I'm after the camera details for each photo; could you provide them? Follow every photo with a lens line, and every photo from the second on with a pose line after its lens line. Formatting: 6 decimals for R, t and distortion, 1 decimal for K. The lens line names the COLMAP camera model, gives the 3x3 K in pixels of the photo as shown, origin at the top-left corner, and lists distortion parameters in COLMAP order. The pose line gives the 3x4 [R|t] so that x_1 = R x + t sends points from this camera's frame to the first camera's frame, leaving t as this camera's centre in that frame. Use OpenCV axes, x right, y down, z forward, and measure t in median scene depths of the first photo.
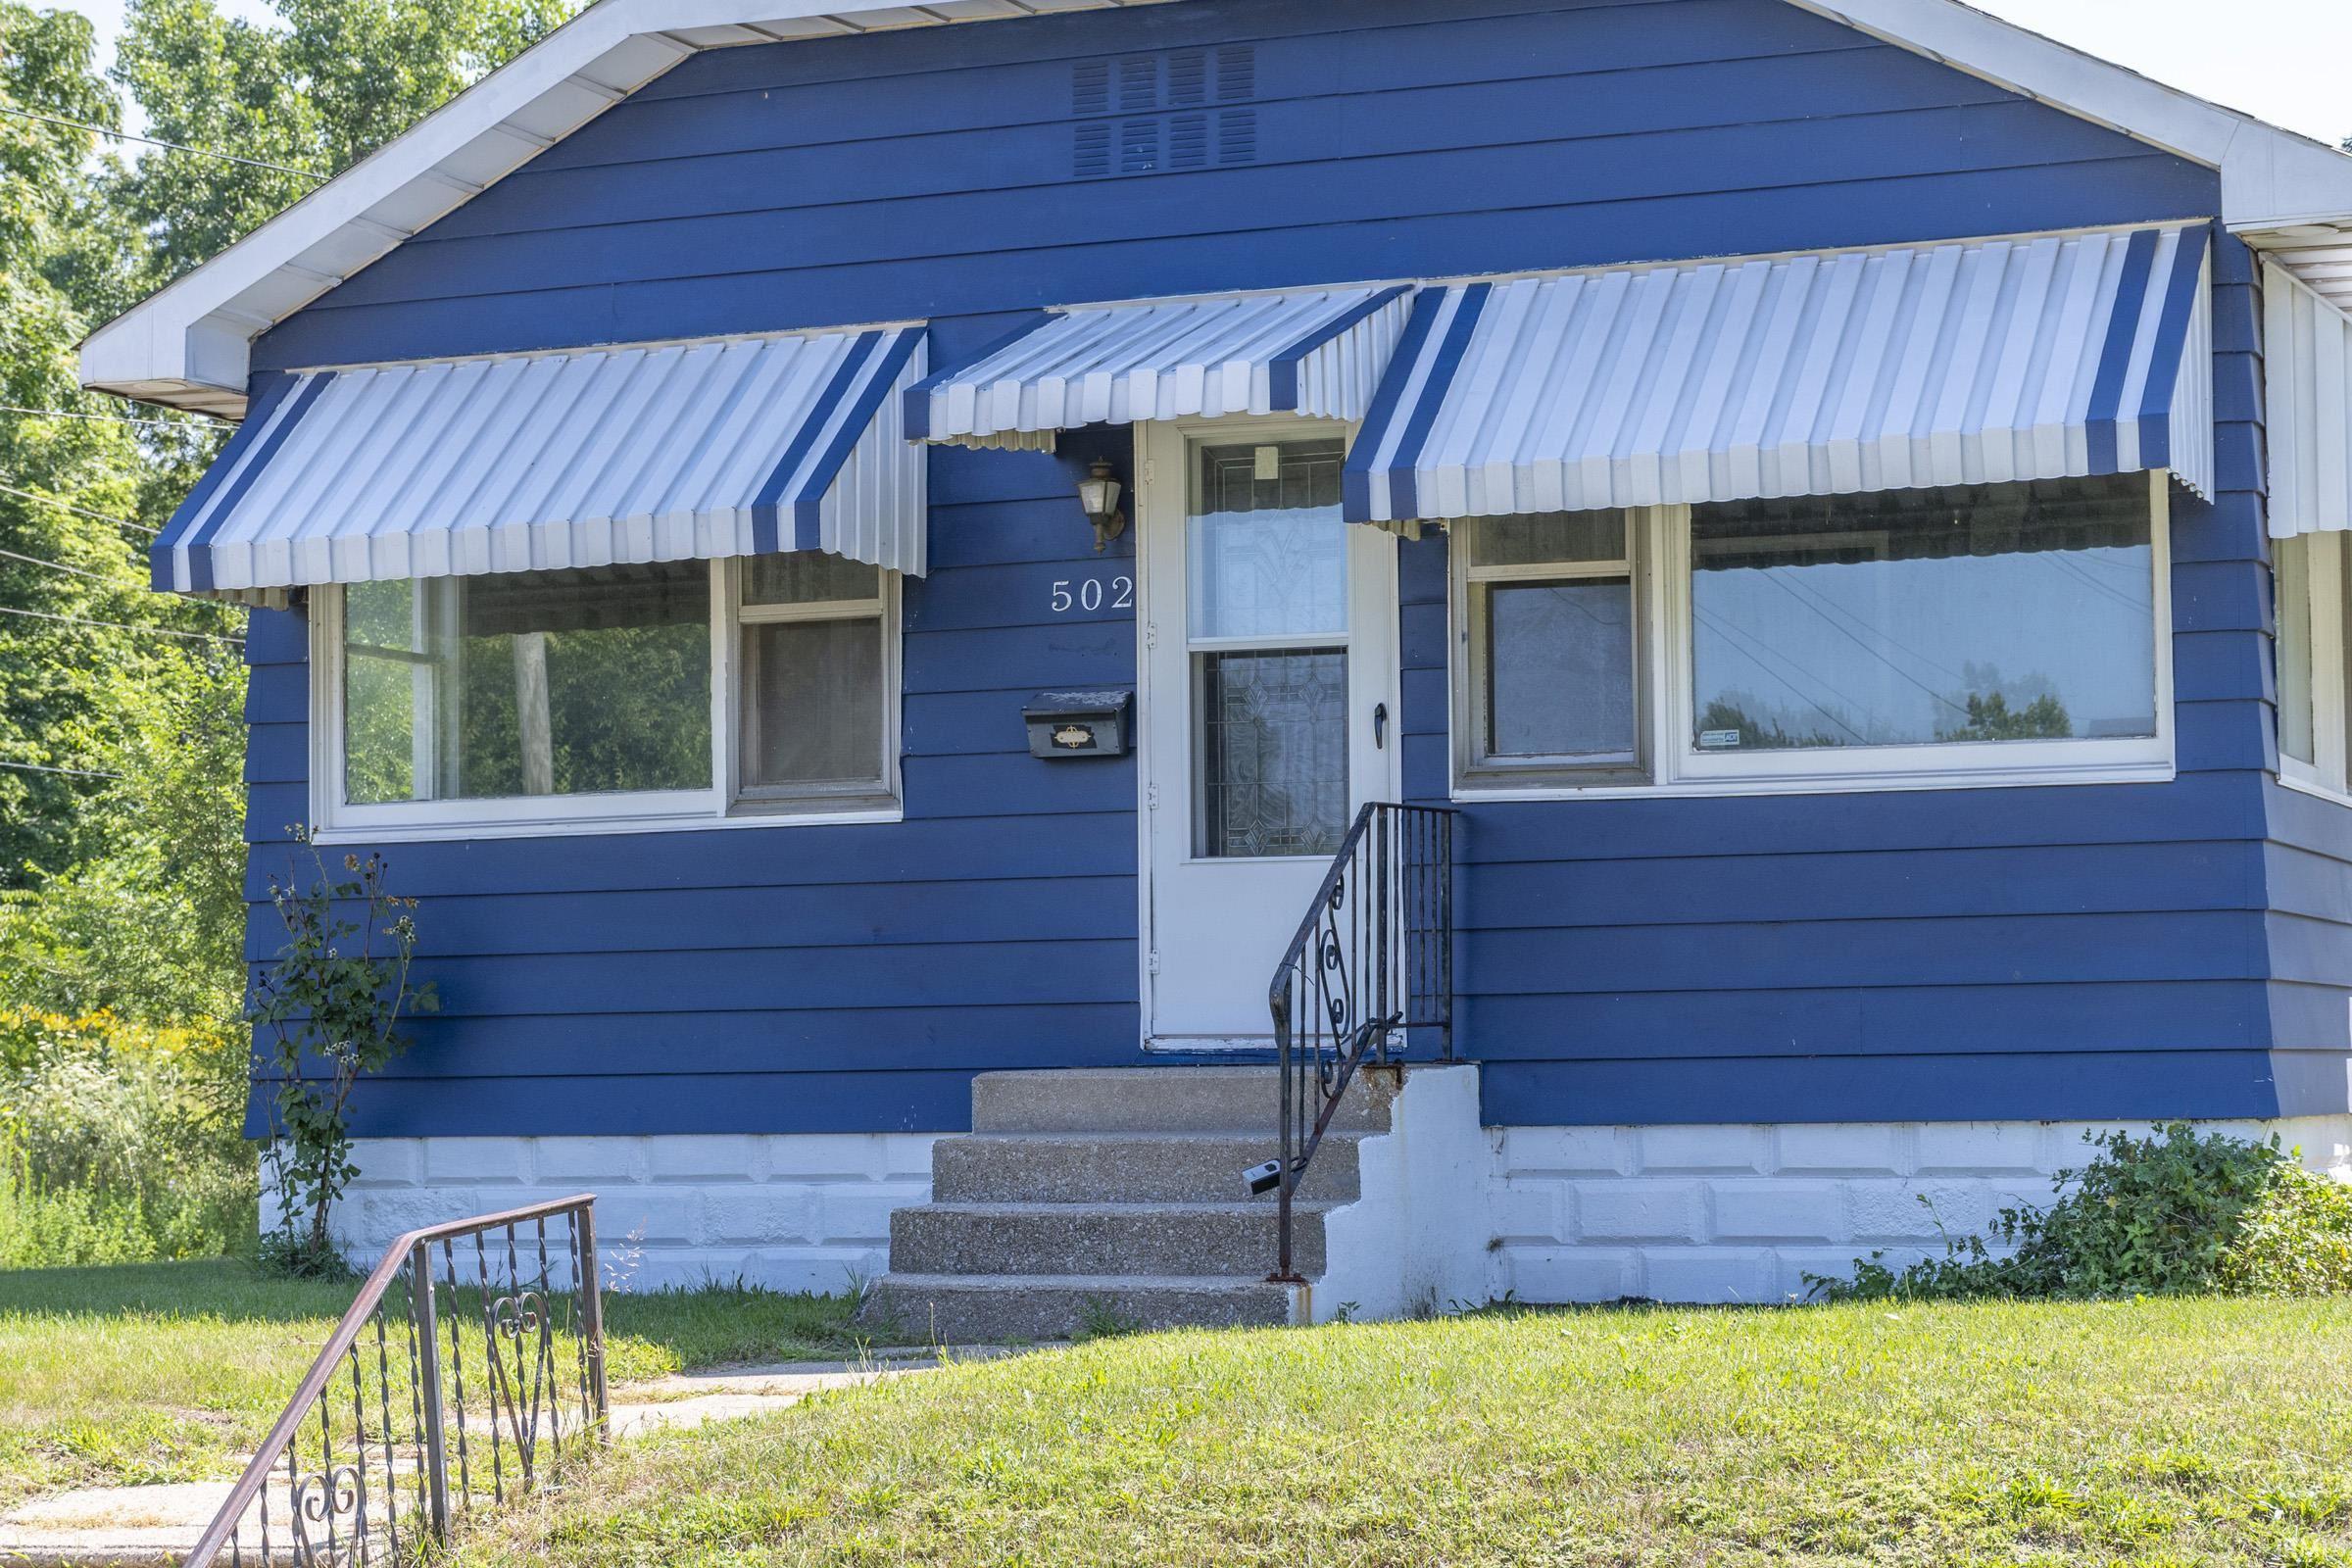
lens RADIAL K [[5018.1, 0, 1176.0], [0, 5018.1, 784.0], [0, 0, 1]] dist [-0.026866, -0.236504]
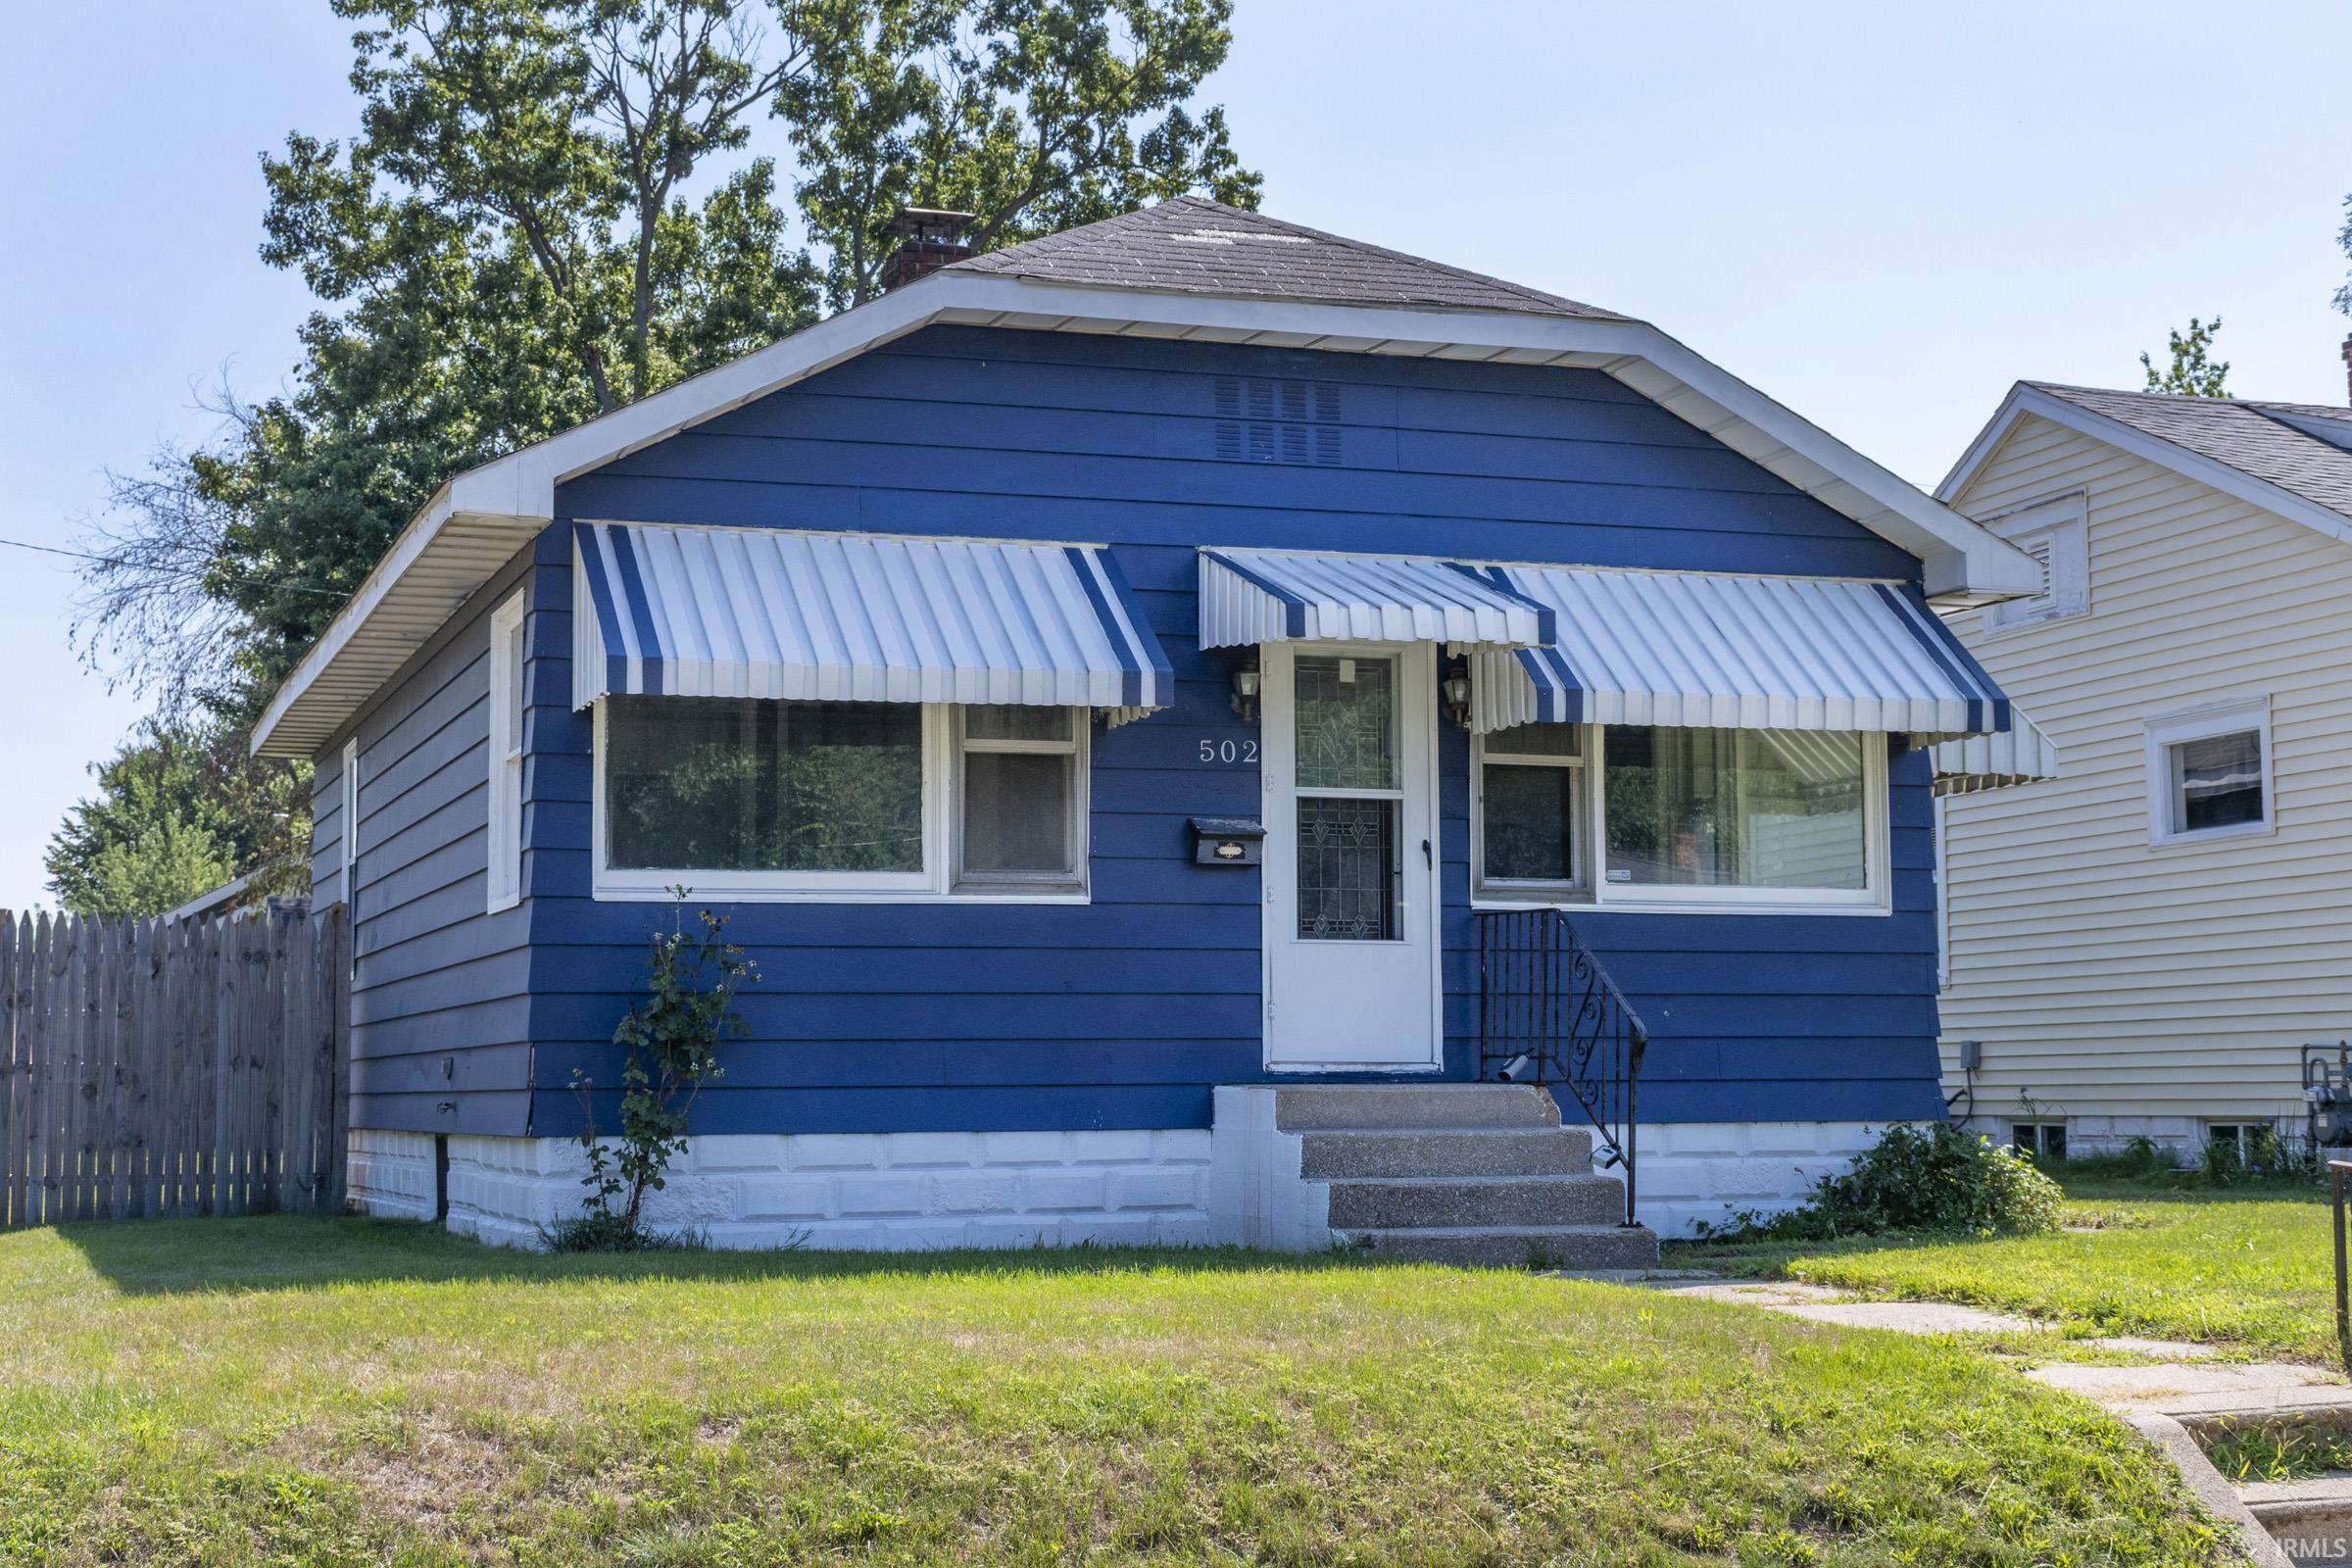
lens RADIAL K [[3407.5, 0, 1176.0], [0, 3407.5, 784.0], [0, 0, 1]] dist [0.014699, 0.010546]
pose [[0.749053, 0.066314, 0.659183, -0.673106], [-0.041968, 0.997729, -0.052682, 0.023401], [-0.661180, 0.011797, 0.750135, 0.287389]]
